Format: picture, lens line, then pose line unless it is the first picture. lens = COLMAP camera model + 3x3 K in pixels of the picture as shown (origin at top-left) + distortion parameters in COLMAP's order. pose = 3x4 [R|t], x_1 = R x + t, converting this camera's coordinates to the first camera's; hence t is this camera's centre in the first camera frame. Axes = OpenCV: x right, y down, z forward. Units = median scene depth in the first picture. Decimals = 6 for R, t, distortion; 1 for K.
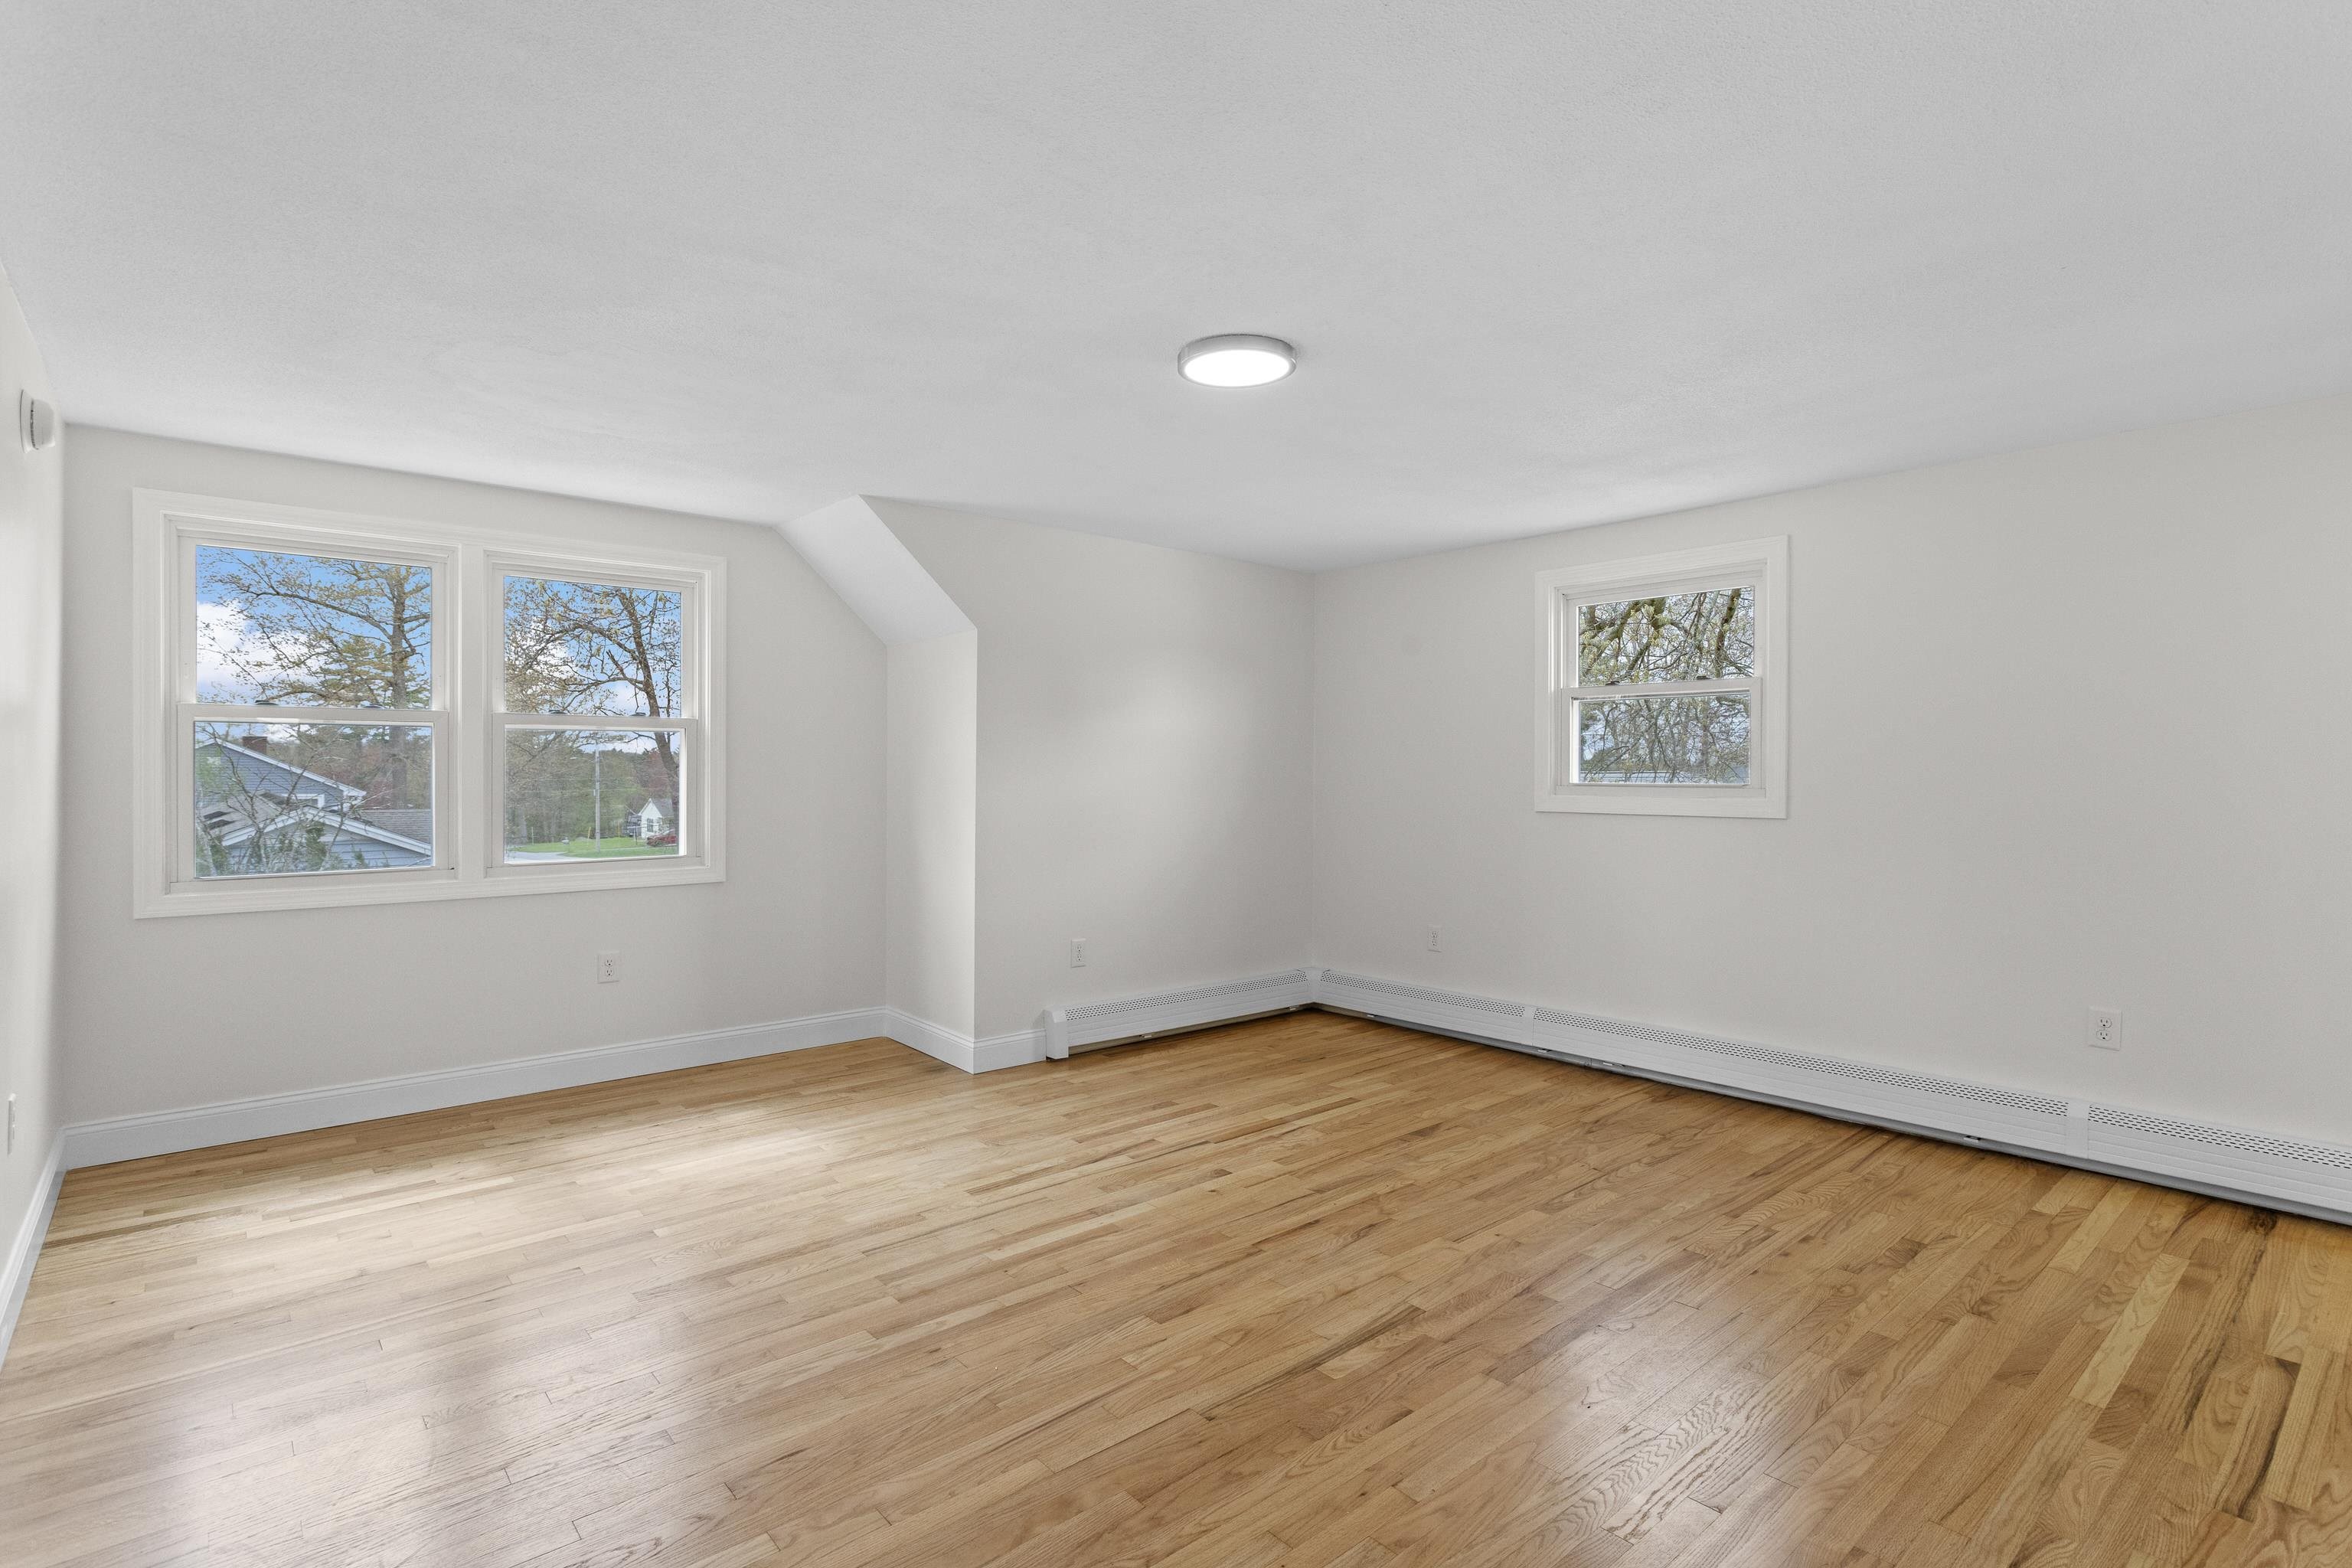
lens RADIAL K [[1129.8, 0, 1166.6], [0, 1129.8, 780.6], [0, 0, 1]] dist [-0.010876, -0.000037]
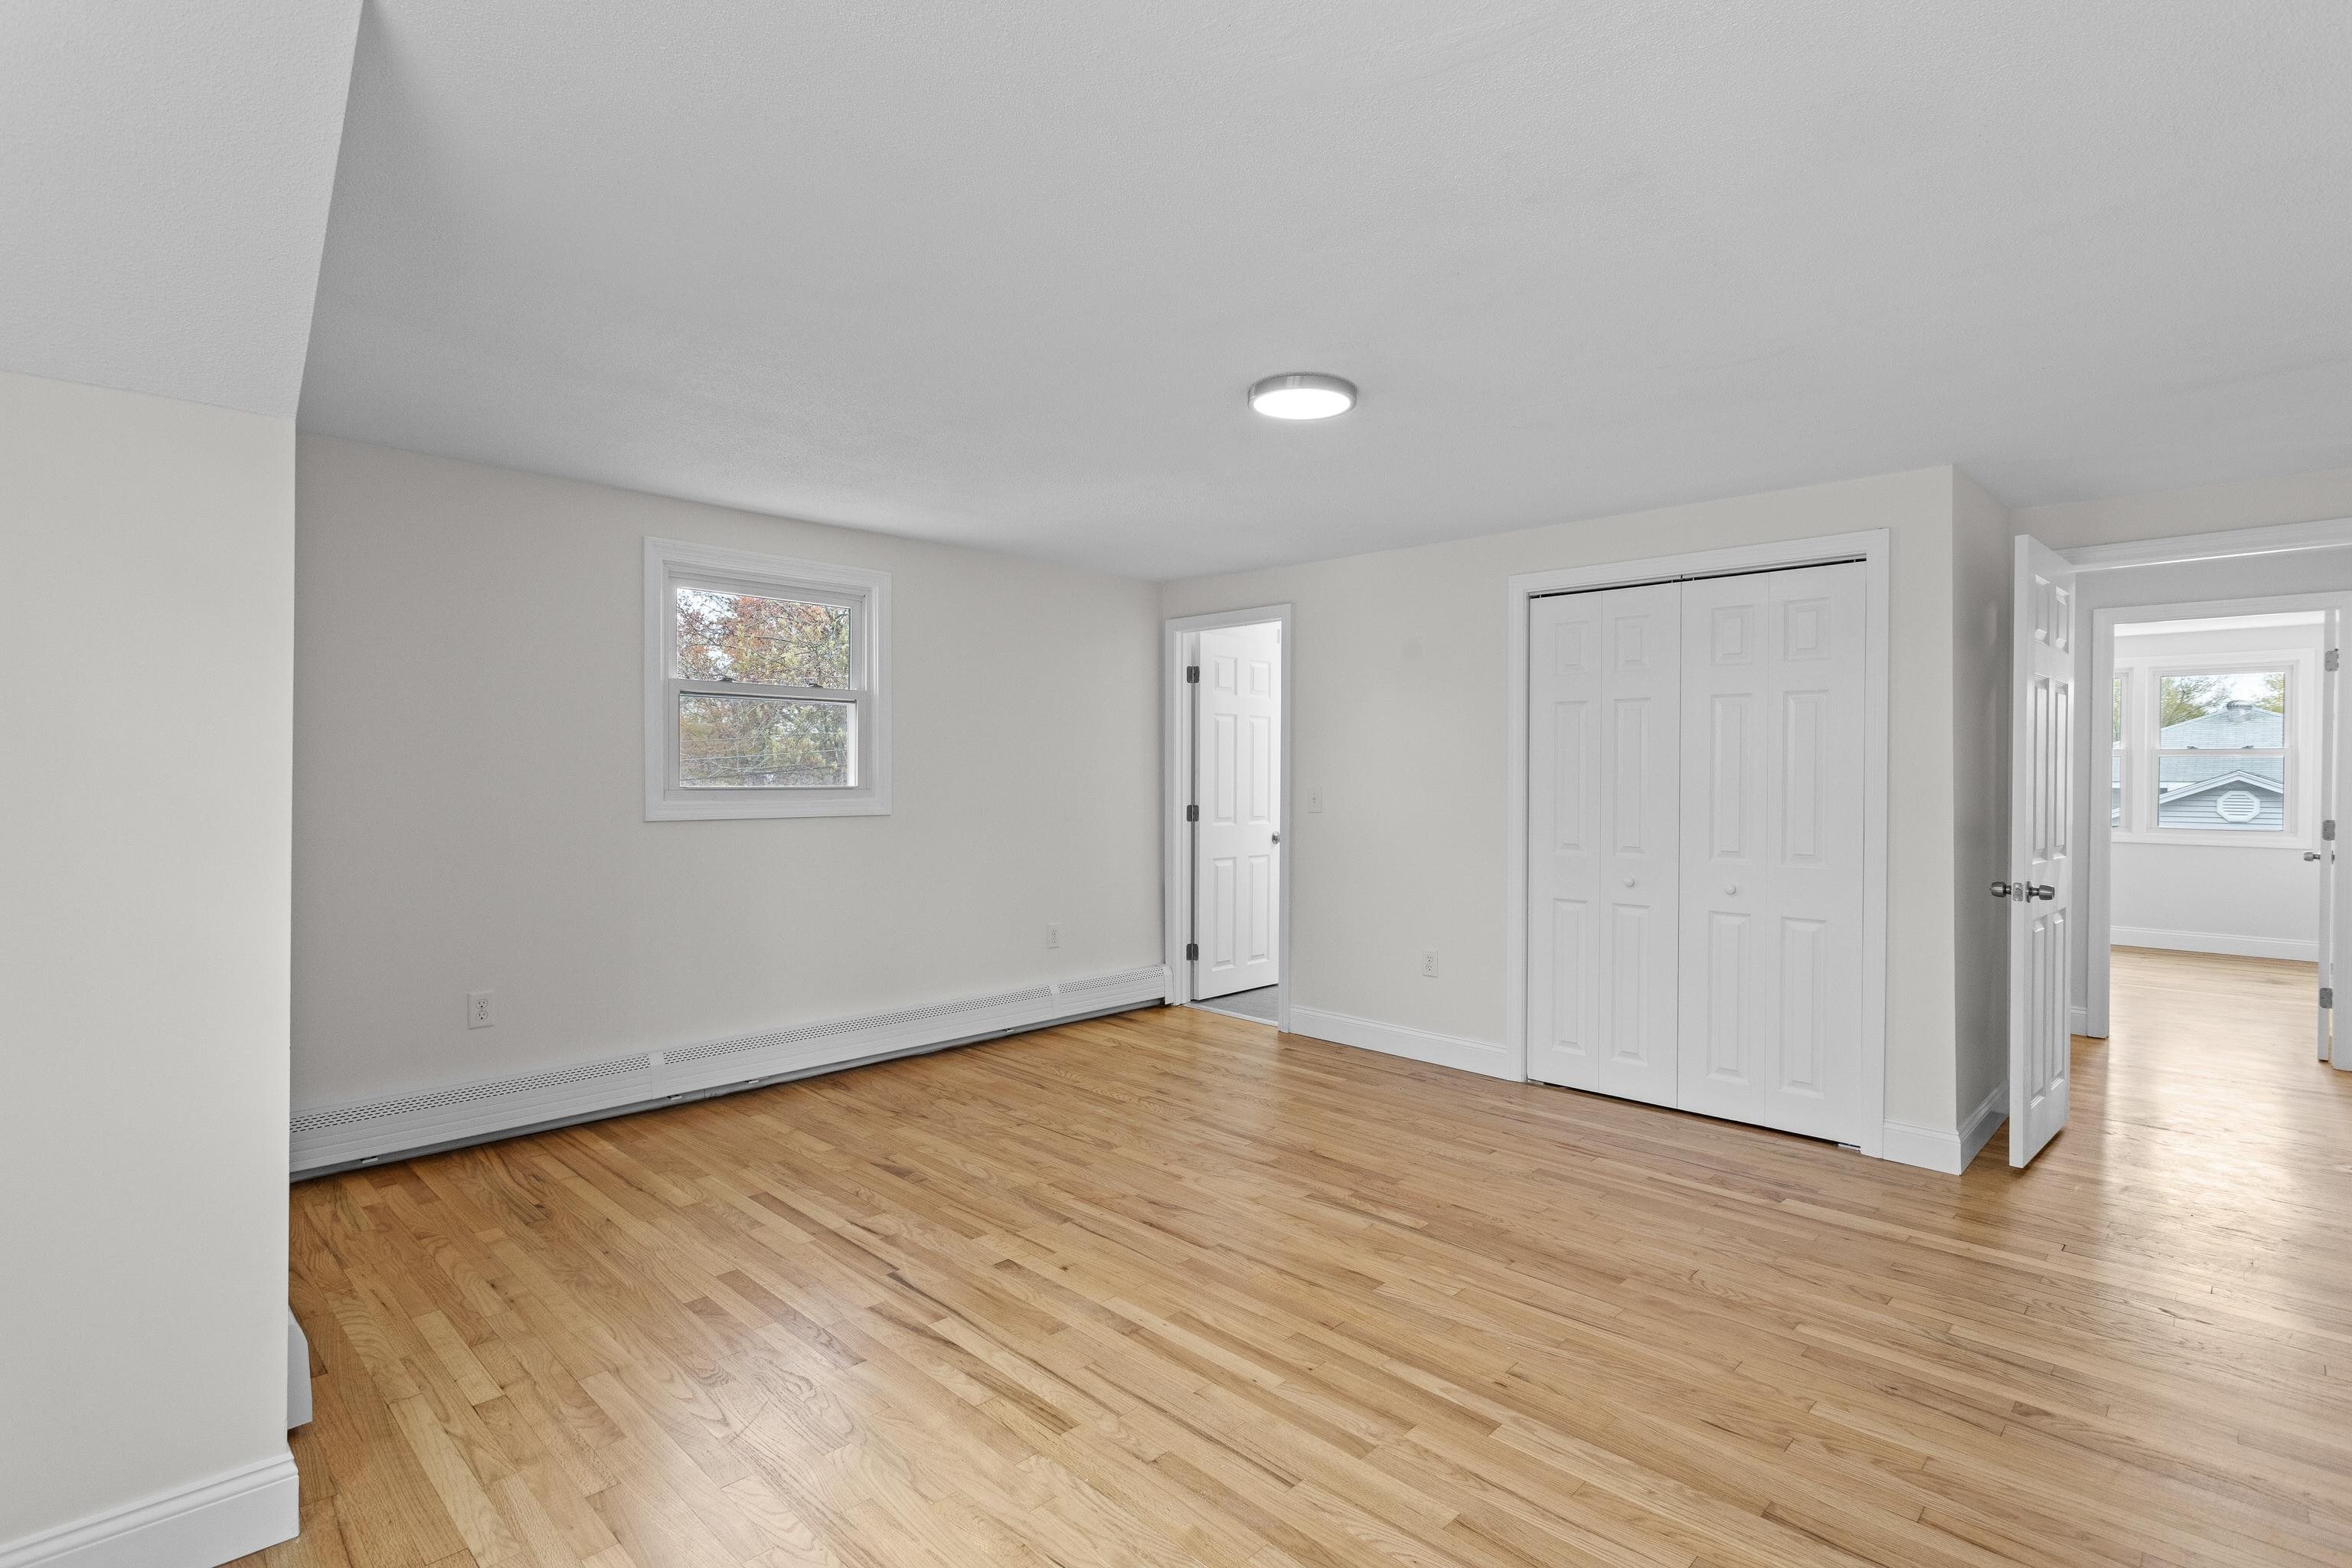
lens RADIAL K [[1129.1, 0, 1191.7], [0, 1129.1, 778.5], [0, 0, 1]] dist [0.000796, -0.000367]
pose [[-0.099444, -0.007003, 0.995018, -0.809782], [0.002149, 0.999971, 0.007252, -0.020270], [-0.995041, 0.002859, -0.099427, 0.958699]]
